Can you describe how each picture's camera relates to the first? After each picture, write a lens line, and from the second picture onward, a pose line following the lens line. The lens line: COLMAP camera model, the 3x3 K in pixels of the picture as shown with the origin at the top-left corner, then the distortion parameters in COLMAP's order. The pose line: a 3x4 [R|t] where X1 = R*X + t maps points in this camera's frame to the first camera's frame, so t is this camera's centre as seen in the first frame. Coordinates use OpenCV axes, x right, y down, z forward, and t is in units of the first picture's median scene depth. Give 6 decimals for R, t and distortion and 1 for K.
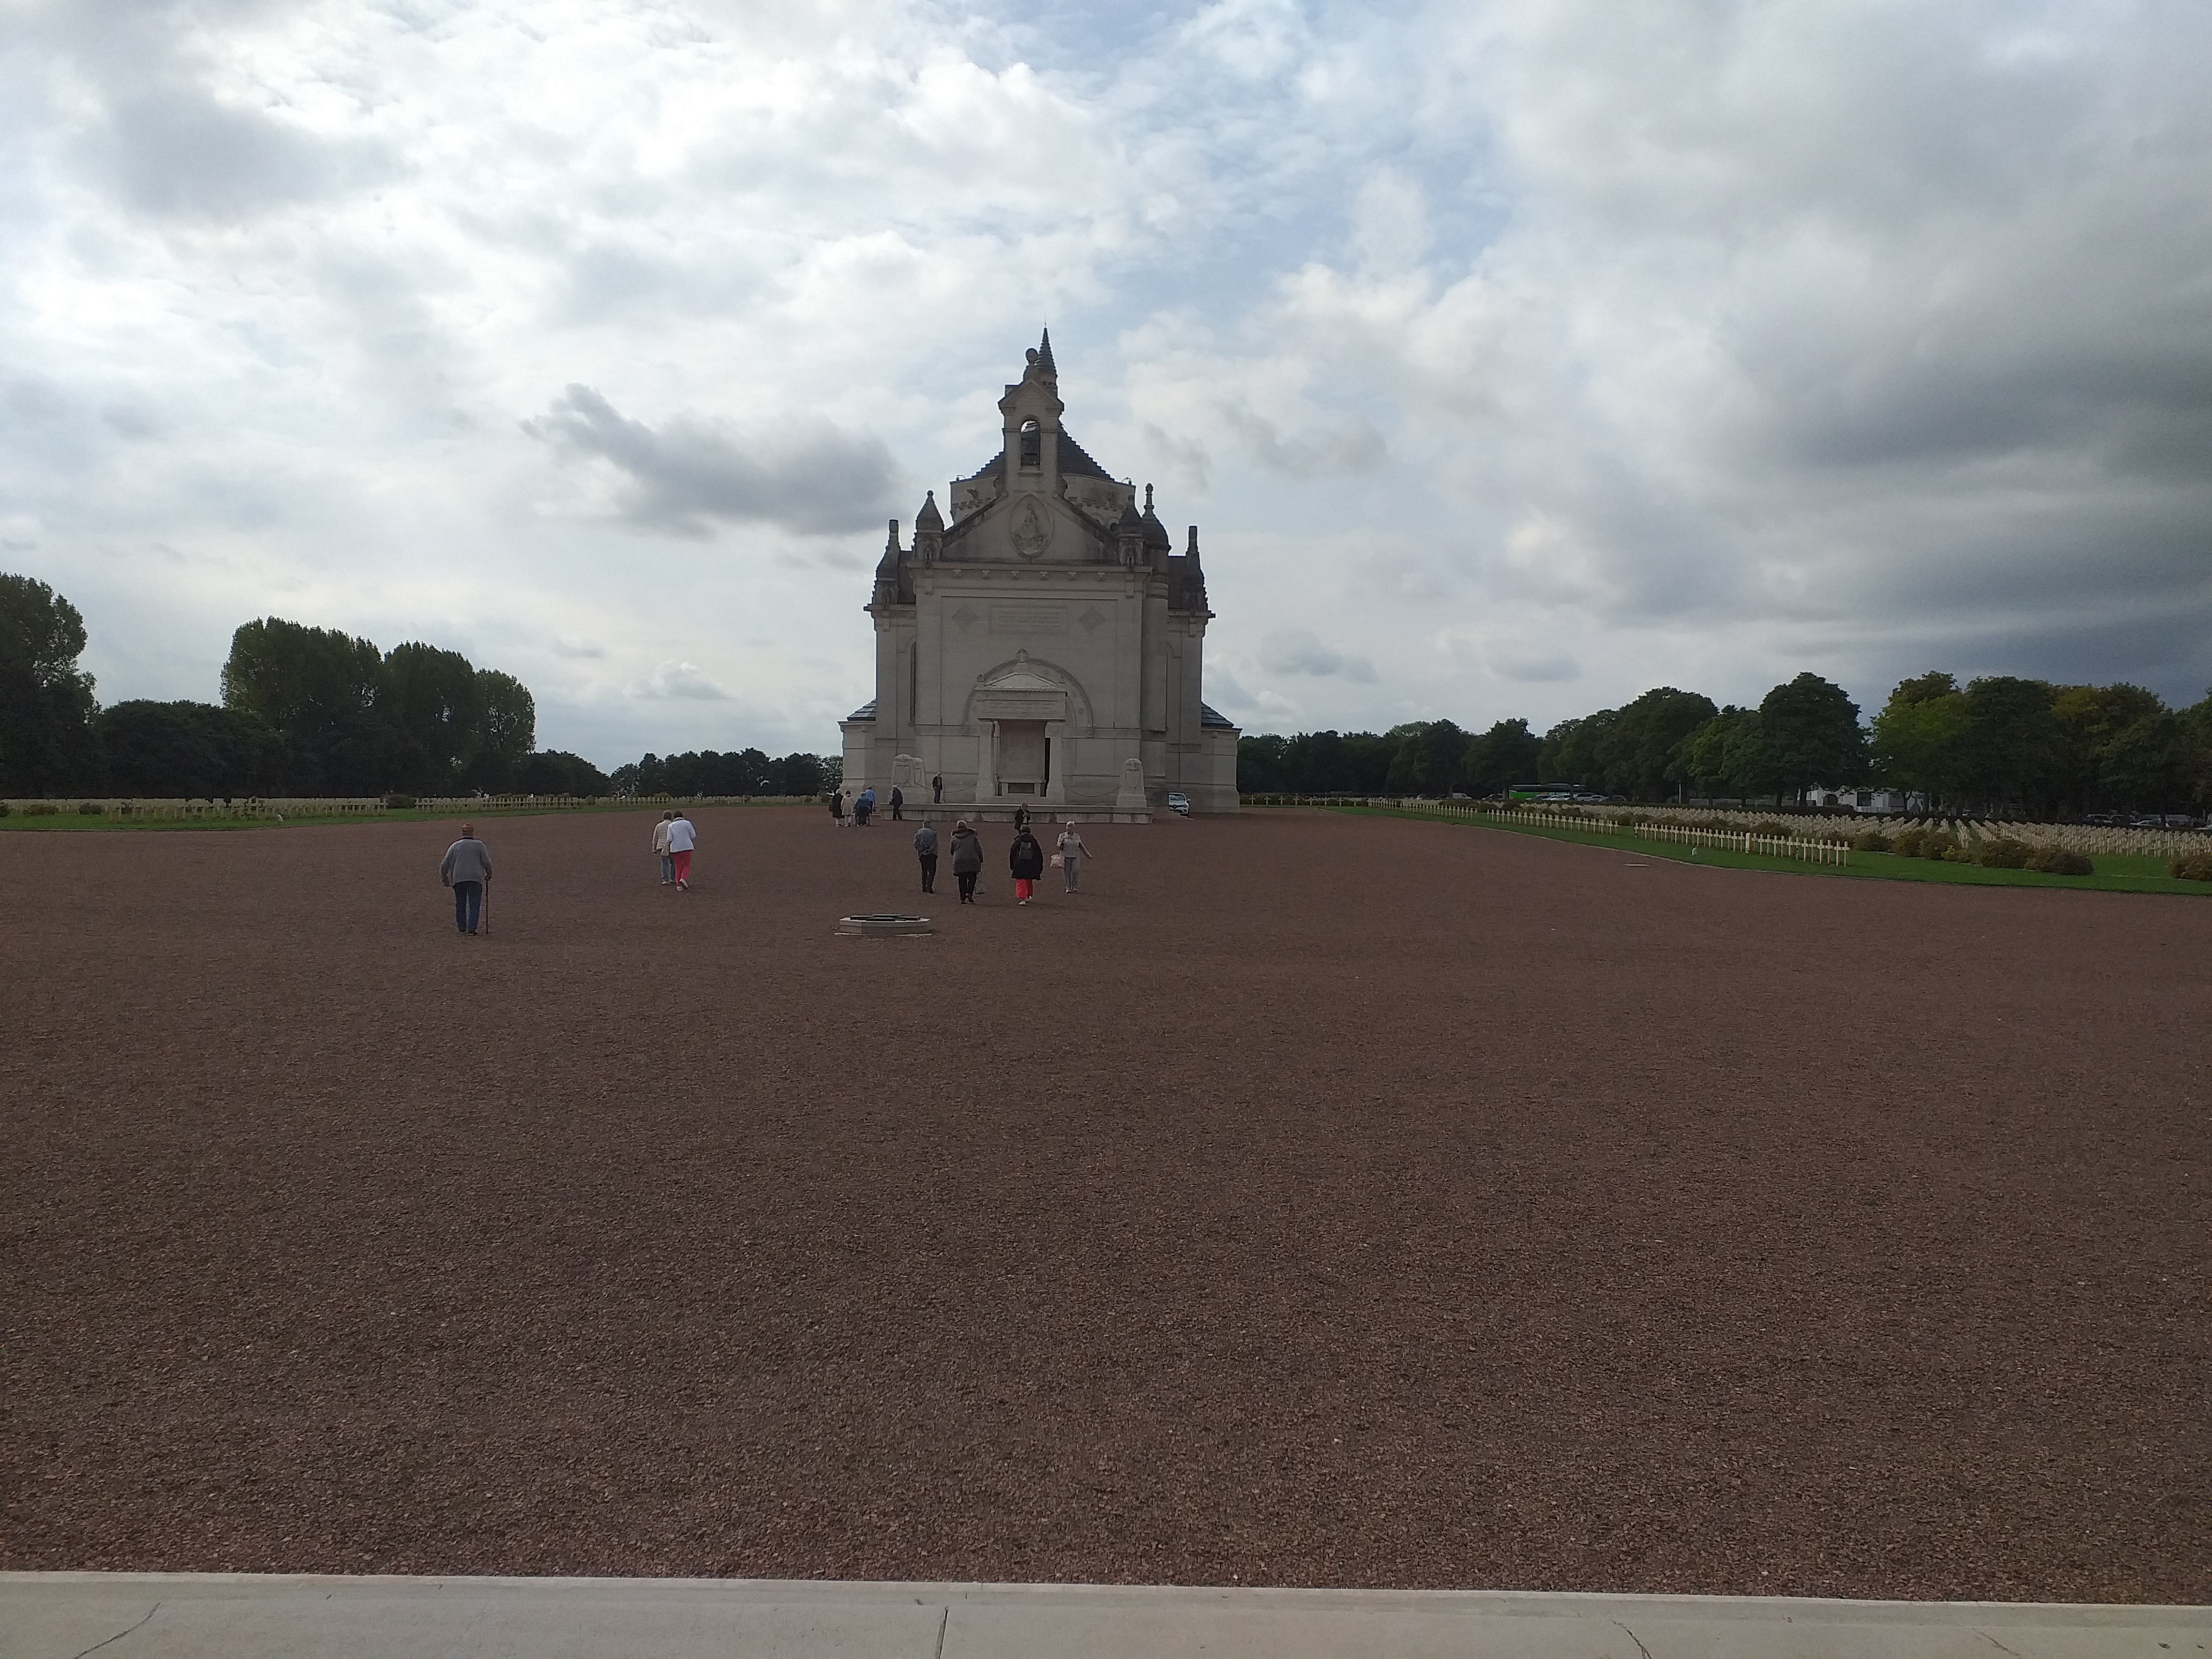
lens RADIAL K [[1639.6, 0, 1106.0], [0, 1639.6, 829.5], [0, 0, 1]] dist [-0.006942, -0.001305]
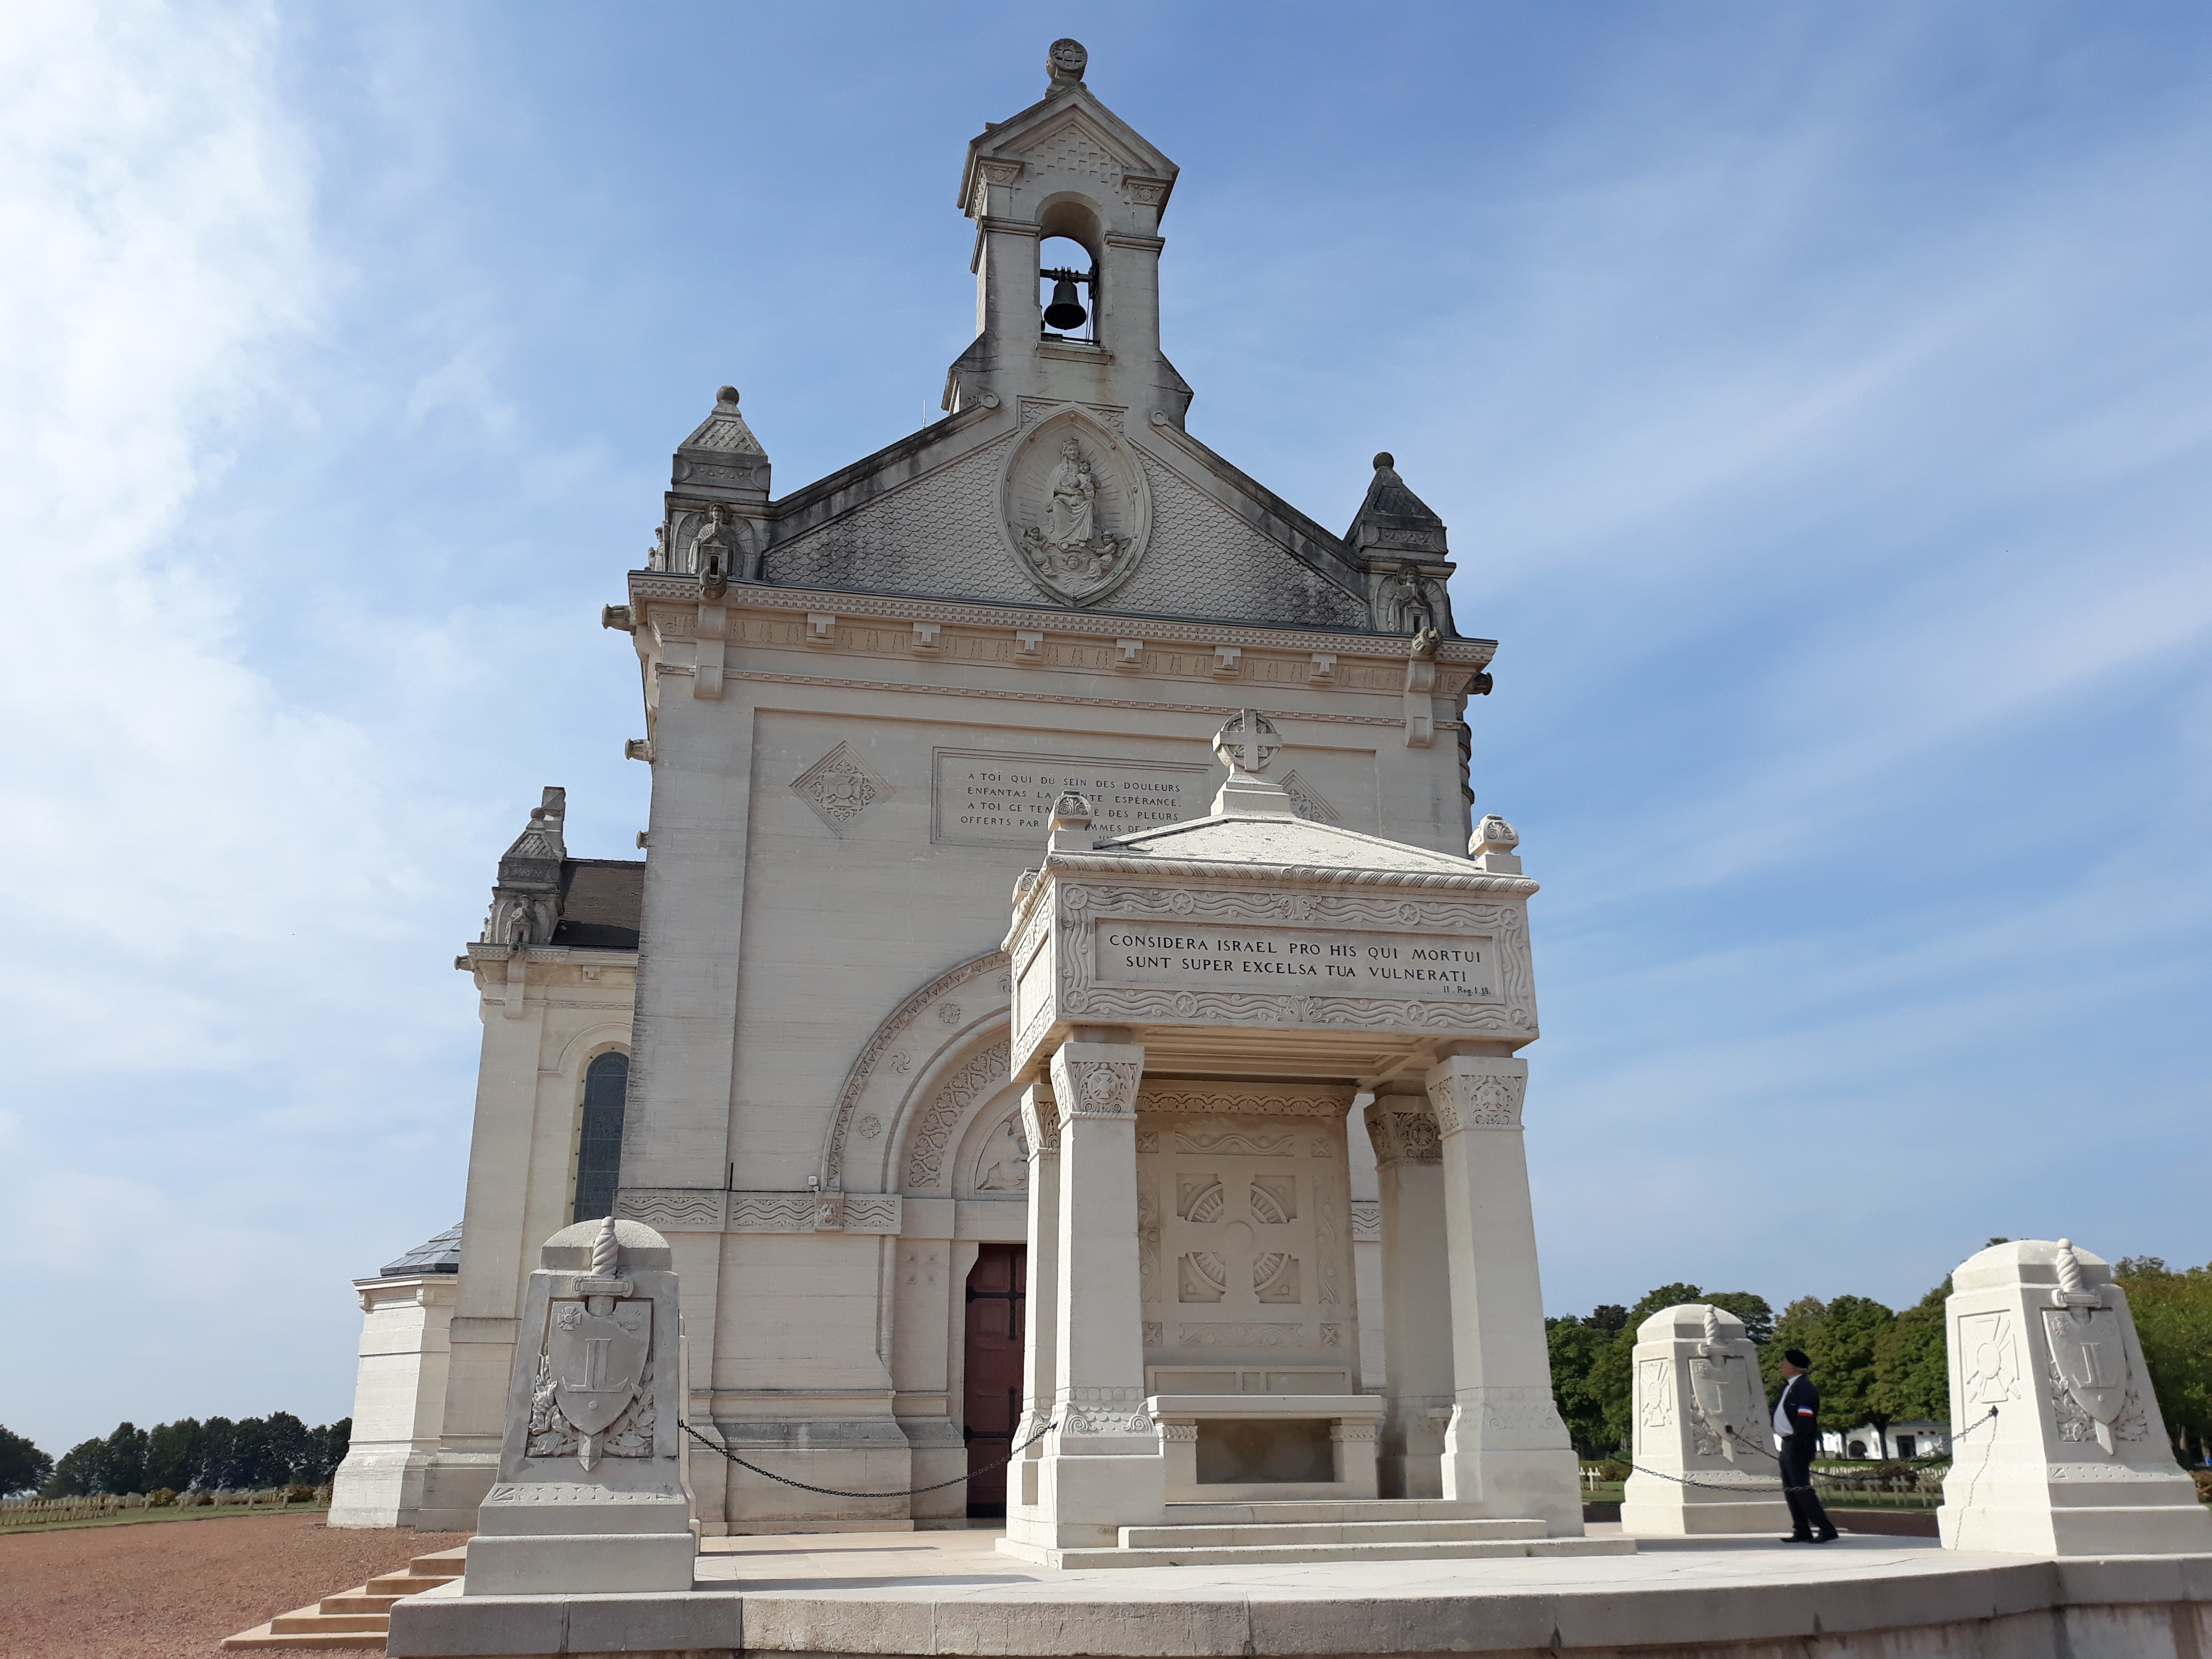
lens RADIAL K [[1812.9, 0, 1124.6], [0, 1812.9, 830.8], [0, 0, 1]] dist [0.004276, -0.006904]
pose [[0.980874, 0.038946, 0.190708, -0.097143], [0.029916, 0.937971, -0.345422, -0.017782], [-0.192331, 0.344520, 0.918866, 0.718464]]
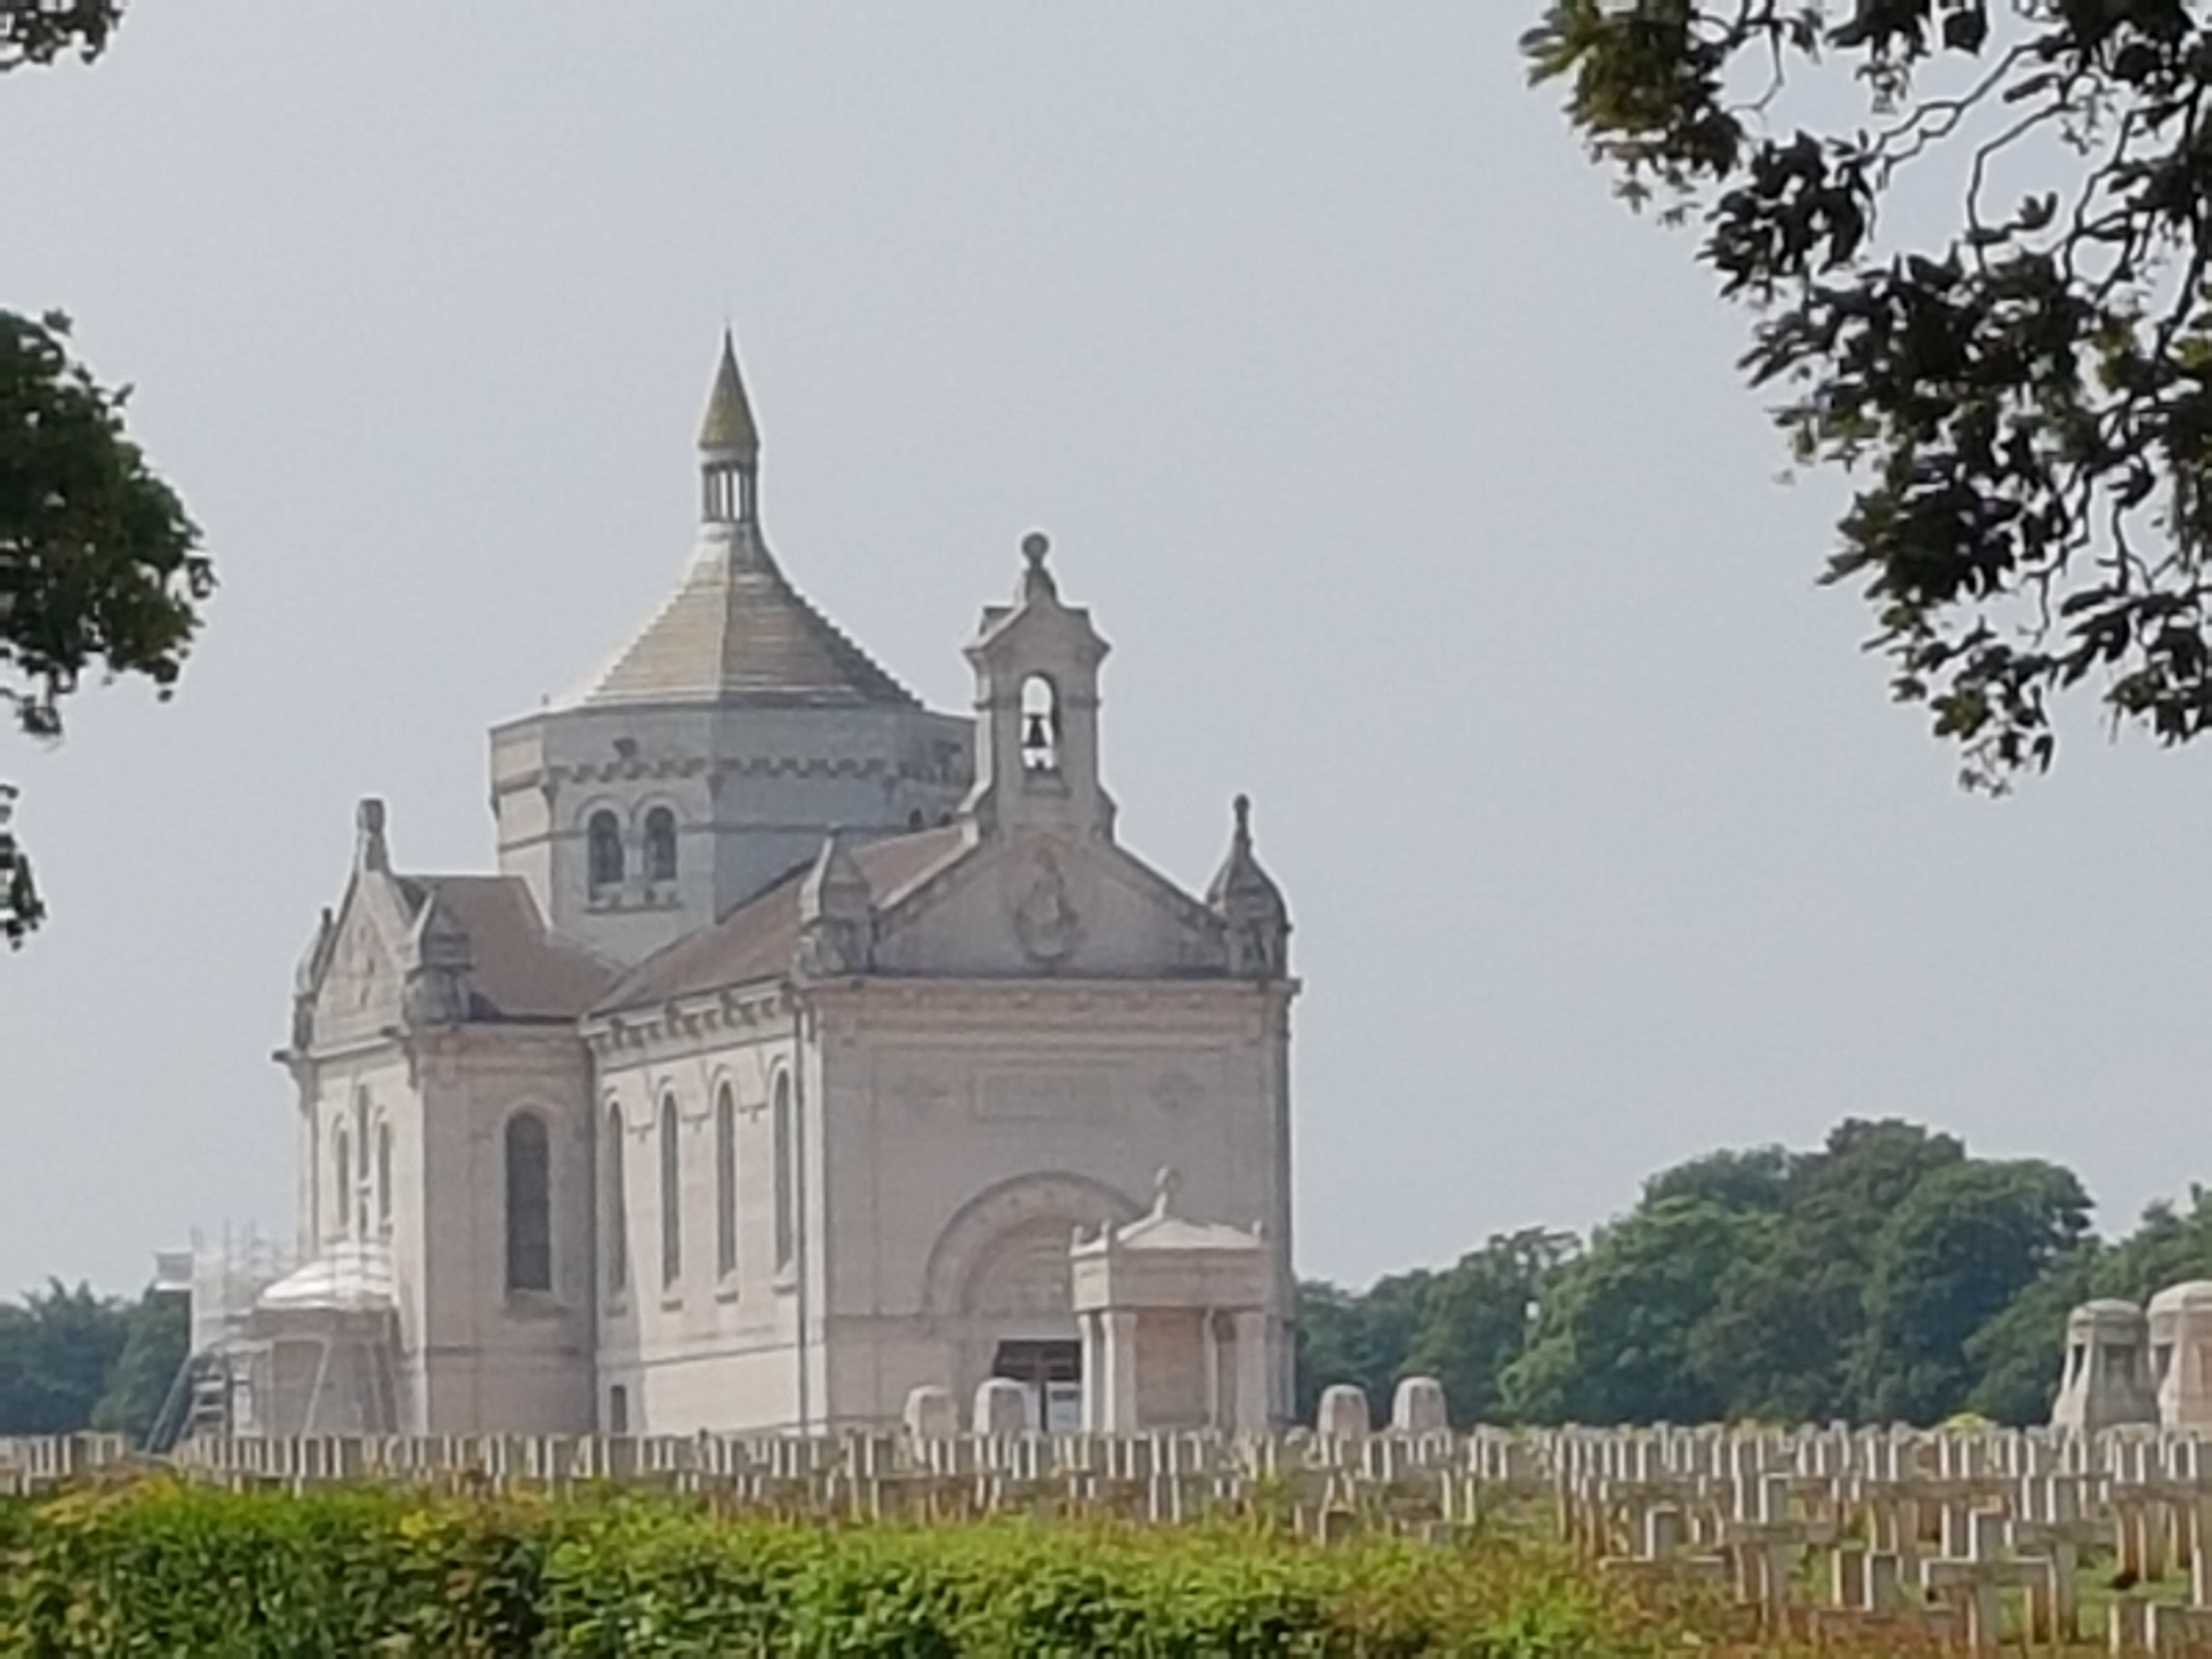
lens RADIAL K [[9606.1, 0, 1106.0], [0, 9606.1, 829.5], [0, 0, 1]] dist [-0.194641, -3.771286]
pose [[0.949625, -0.001923, 0.313384, -0.902242], [0.034232, 0.994634, -0.097627, 0.068263], [-0.311514, 0.103437, 0.944595, -1.638199]]
